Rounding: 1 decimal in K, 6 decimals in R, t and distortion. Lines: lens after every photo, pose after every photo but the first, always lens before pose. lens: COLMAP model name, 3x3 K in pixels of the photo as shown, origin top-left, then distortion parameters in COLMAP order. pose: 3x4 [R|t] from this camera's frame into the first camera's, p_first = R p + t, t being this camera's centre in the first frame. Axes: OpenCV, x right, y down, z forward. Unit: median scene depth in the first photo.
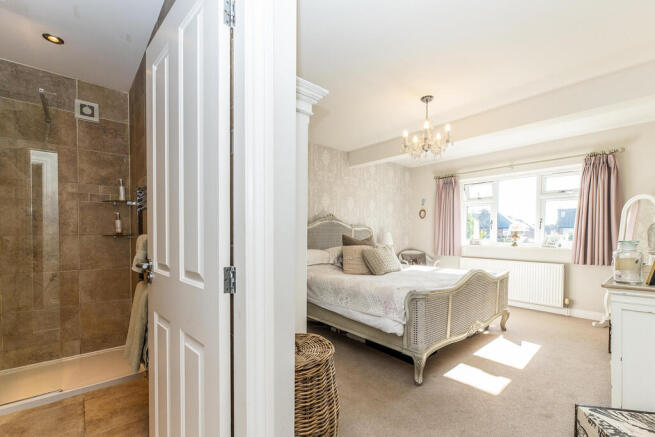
lens RADIAL K [[269.6, 0, 304.9], [0, 269.6, 239.8], [0, 0, 1]] dist [-0.000946, 0.000224]
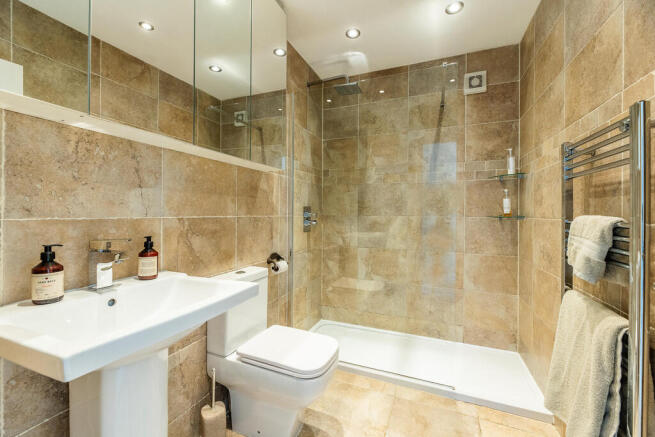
lens RADIAL K [[269.6, 0, 326.2], [0, 269.6, 215.9], [0, 0, 1]] dist [-0.000946, 0.000224]
pose [[0.441687, 0.007527, -0.897138, -0.199681], [-0.025073, 0.999678, -0.003957, -0.002361], [0.896819, 0.024241, 0.441734, 0.141913]]
